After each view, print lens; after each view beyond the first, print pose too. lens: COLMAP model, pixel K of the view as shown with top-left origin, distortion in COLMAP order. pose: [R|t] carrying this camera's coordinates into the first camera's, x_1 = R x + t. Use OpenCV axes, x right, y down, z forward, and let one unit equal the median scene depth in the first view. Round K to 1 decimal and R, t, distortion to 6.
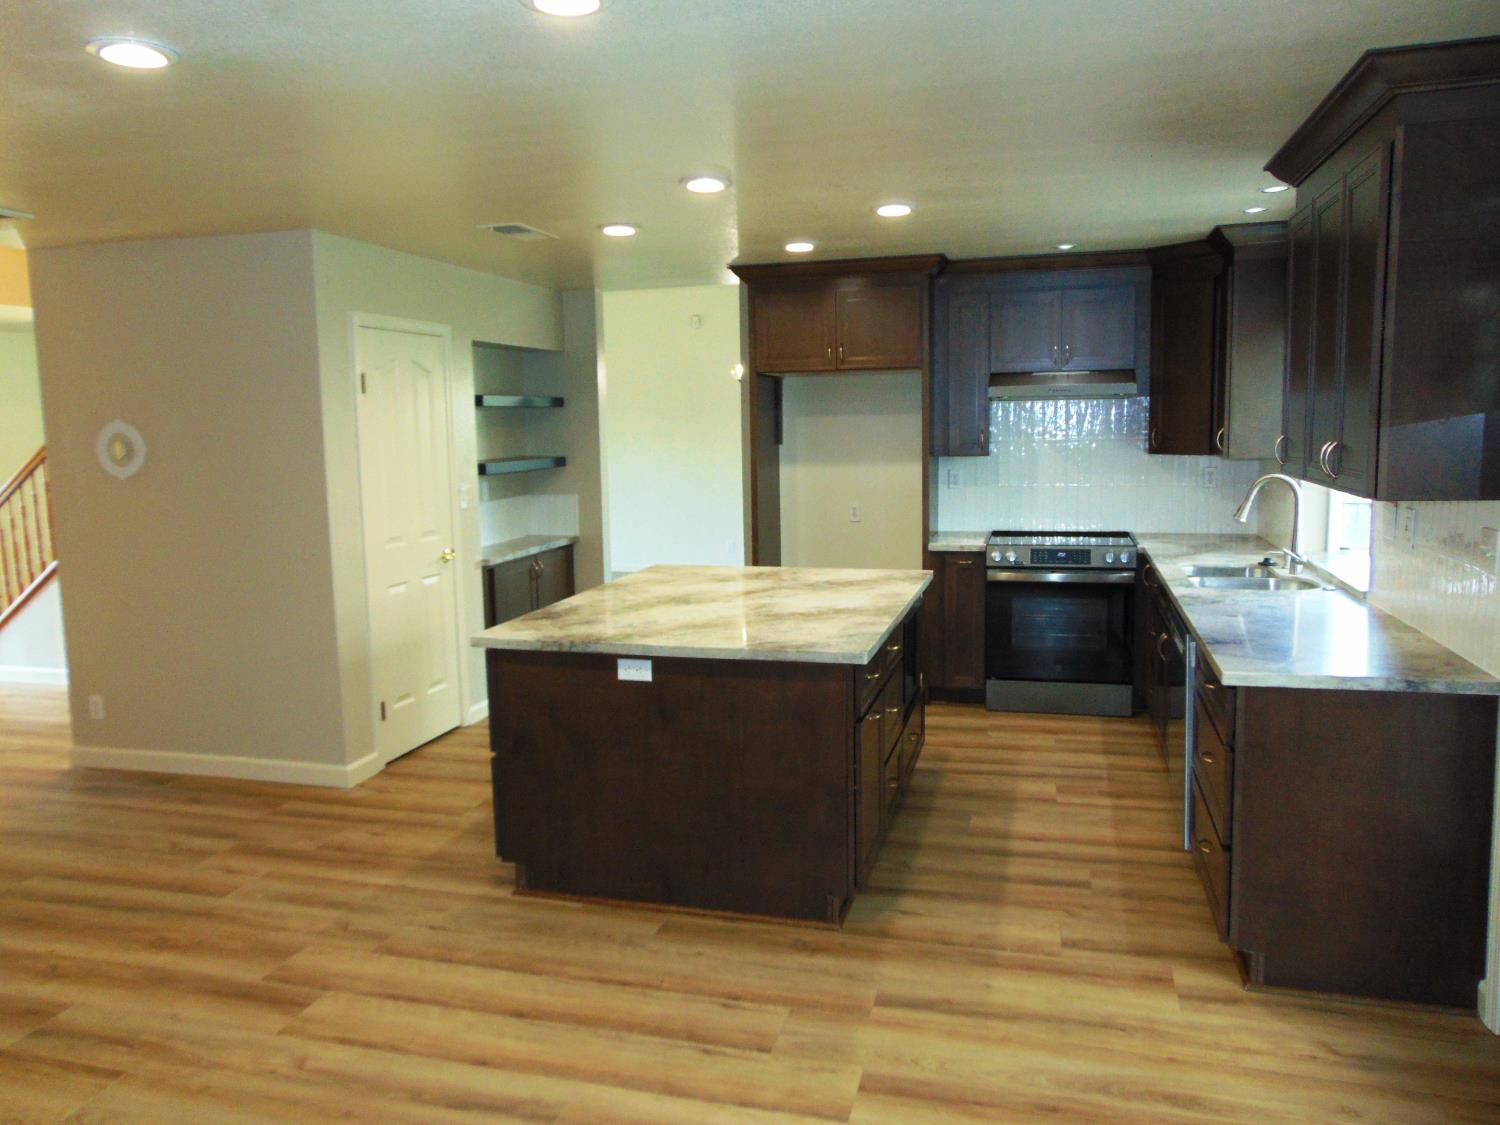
lens RADIAL K [[1106.1, 0, 742.0], [0, 1106.1, 557.9], [0, 0, 1]] dist [-0.046960, 0.070831]
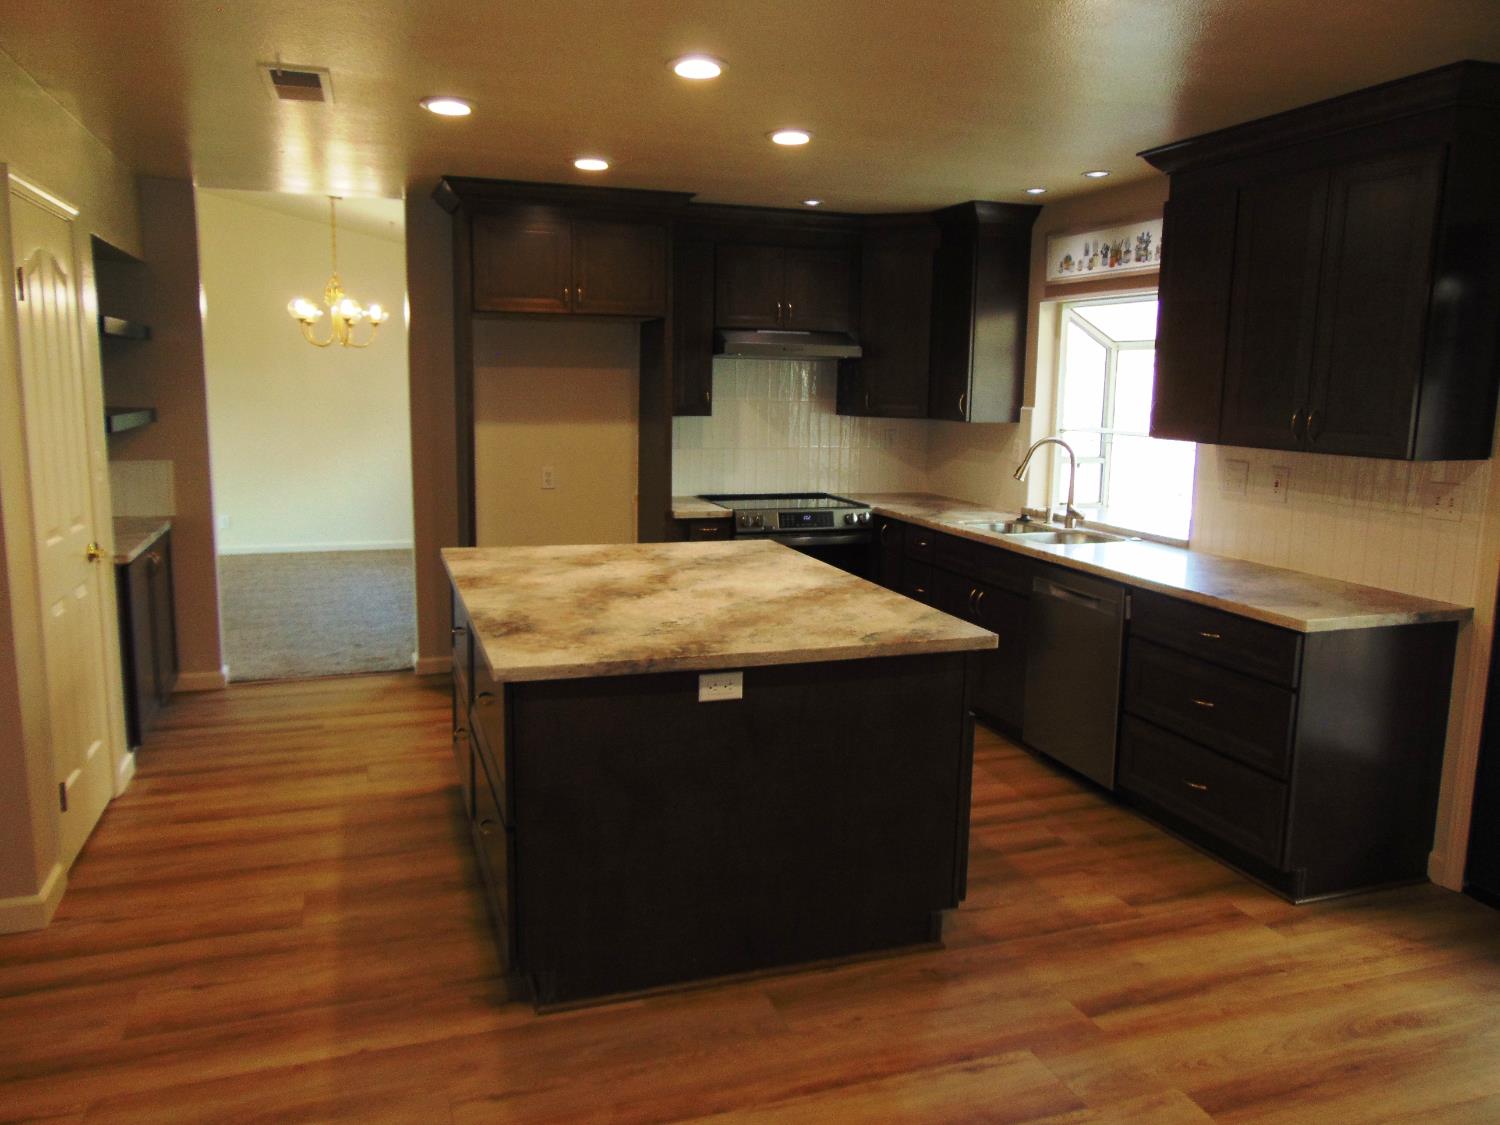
lens RADIAL K [[1106.1, 0, 742.0], [0, 1106.1, 557.9], [0, 0, 1]] dist [-0.046960, 0.070831]
pose [[0.821497, -0.057379, 0.567319, -0.516214], [0.037742, 0.998214, 0.046309, -0.024145], [-0.568963, -0.016631, 0.822195, 0.351613]]
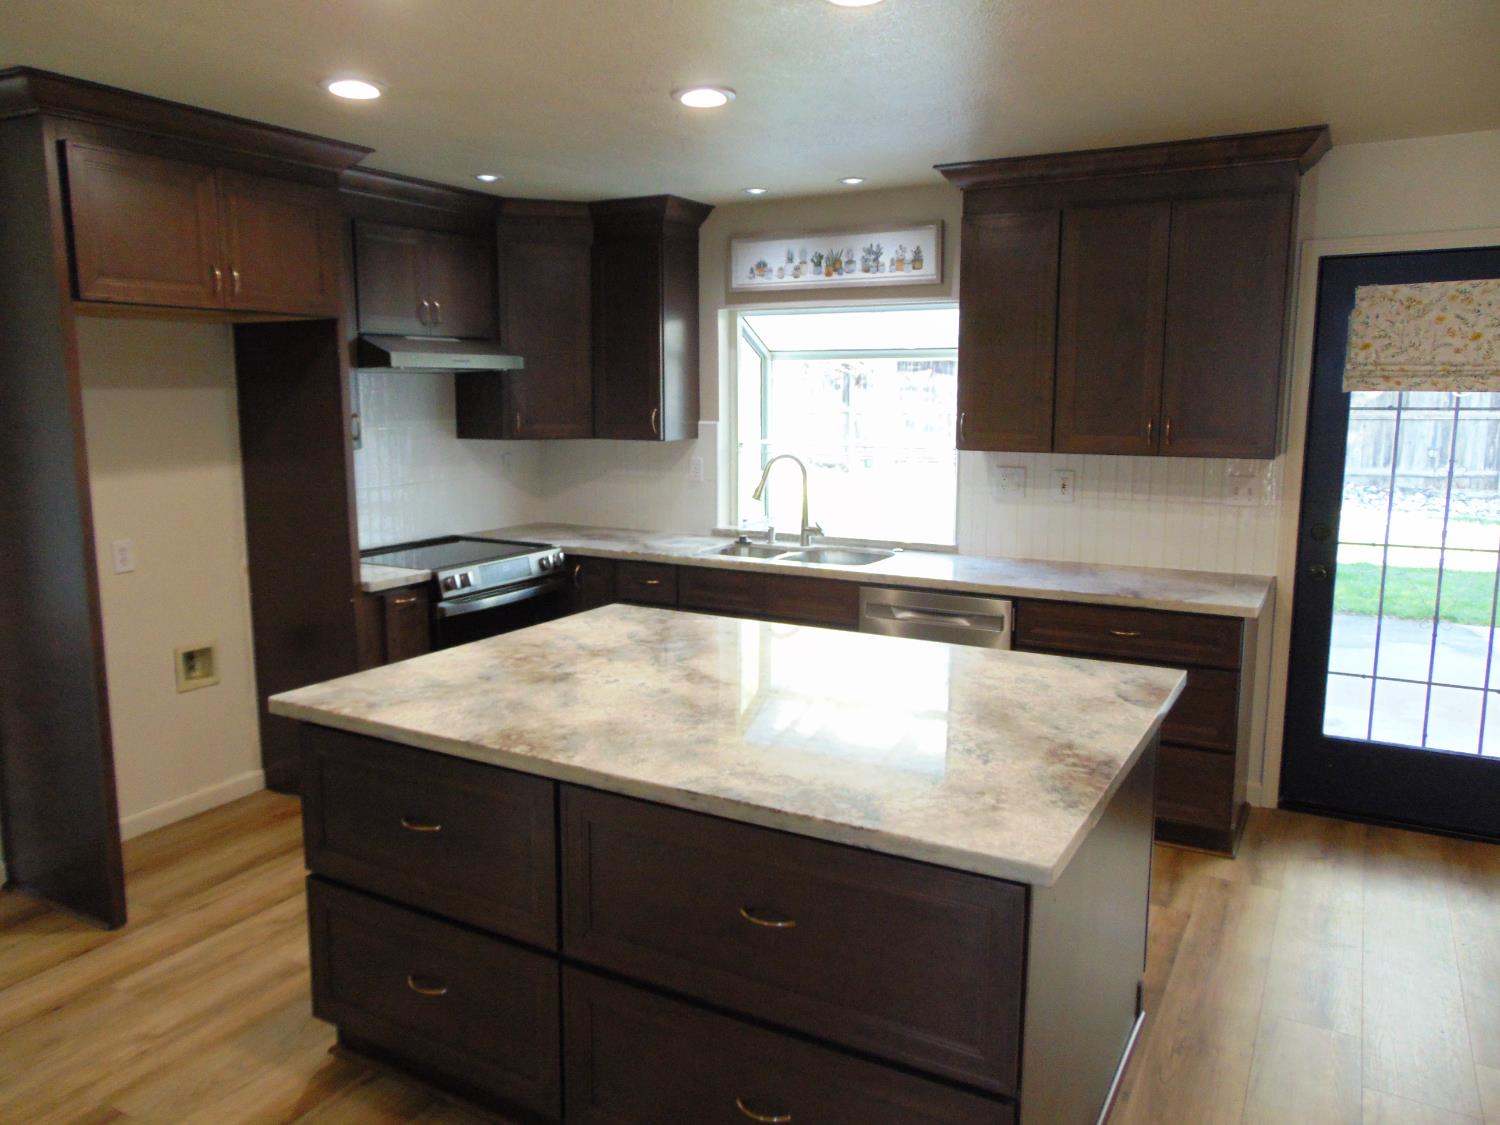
lens RADIAL K [[1106.1, 0, 742.0], [0, 1106.1, 557.9], [0, 0, 1]] dist [-0.046960, 0.070831]
pose [[0.240518, -0.127494, 0.962235, -0.705034], [0.116678, 0.987945, 0.101736, -0.115189], [-0.963606, 0.087802, 0.252494, 1.015790]]
